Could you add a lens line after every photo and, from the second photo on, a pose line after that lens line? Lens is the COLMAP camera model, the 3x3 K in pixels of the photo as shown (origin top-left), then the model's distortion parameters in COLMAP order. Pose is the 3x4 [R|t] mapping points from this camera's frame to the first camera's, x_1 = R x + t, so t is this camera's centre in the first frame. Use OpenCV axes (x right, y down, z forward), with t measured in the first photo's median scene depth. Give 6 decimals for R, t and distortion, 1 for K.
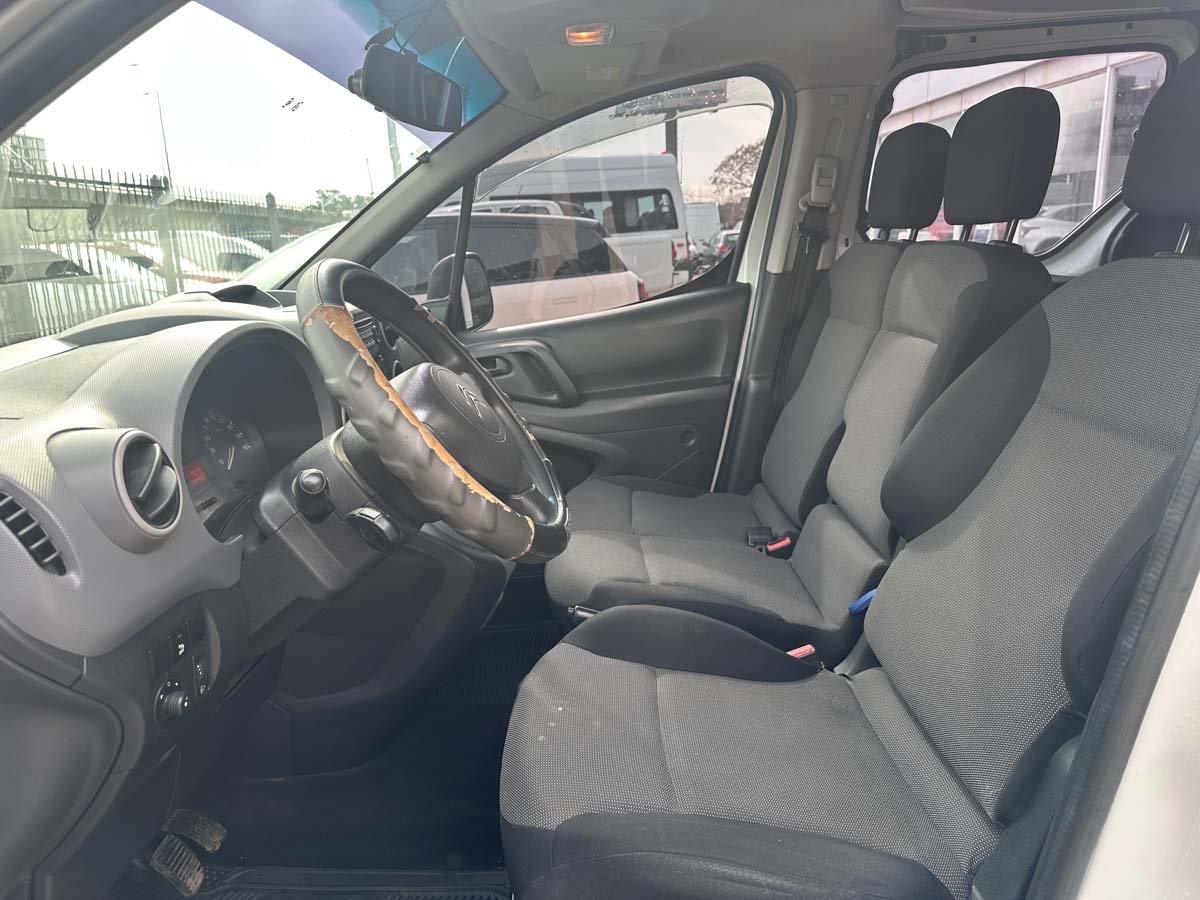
lens RADIAL K [[848.0, 0, 590.5], [0, 848.0, 447.5], [0, 0, 1]] dist [0.035690, -0.038774]
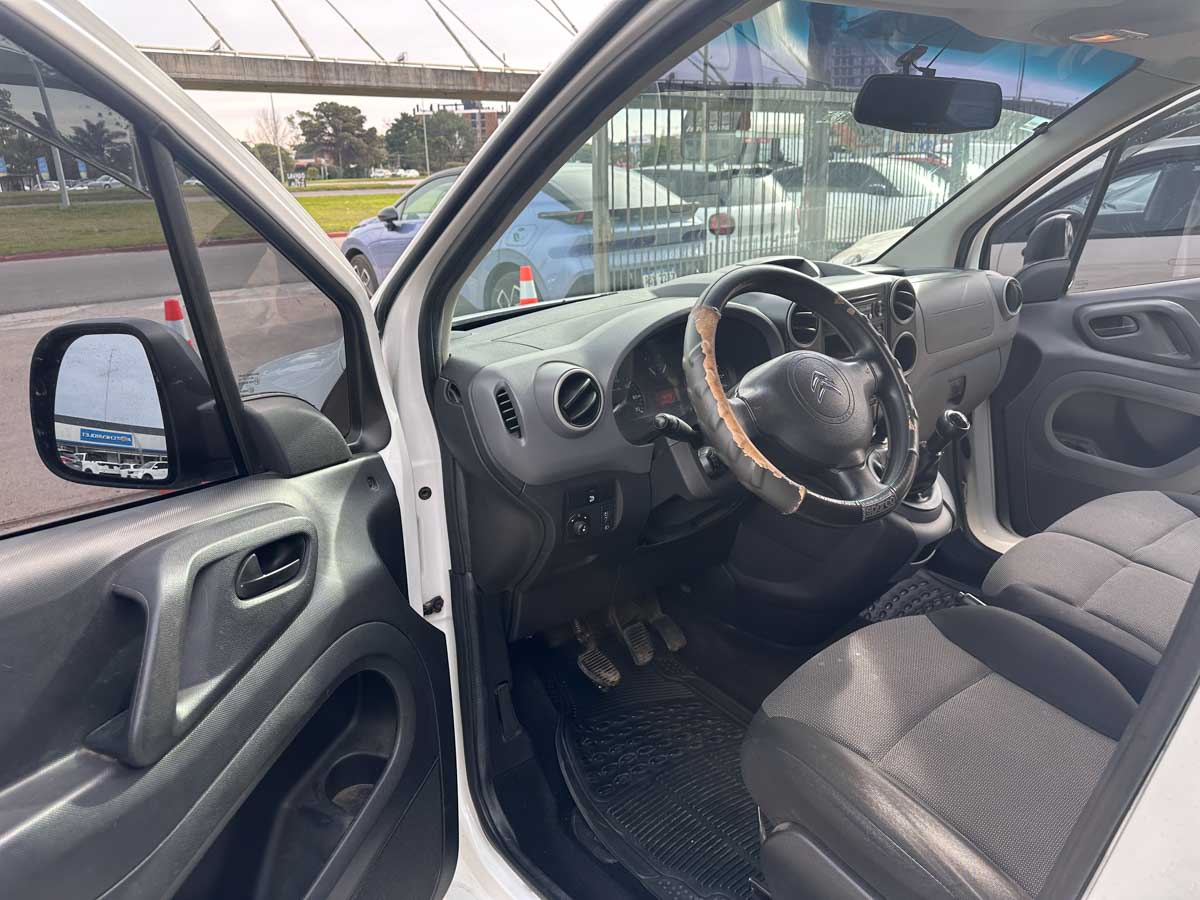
lens RADIAL K [[848.0, 0, 590.5], [0, 848.0, 447.5], [0, 0, 1]] dist [0.035690, -0.038774]
pose [[0.635121, 0.261356, -0.726852, 0.698755], [-0.183614, 0.965127, 0.186592, -0.171306], [0.750272, 0.014952, 0.660961, -0.109481]]
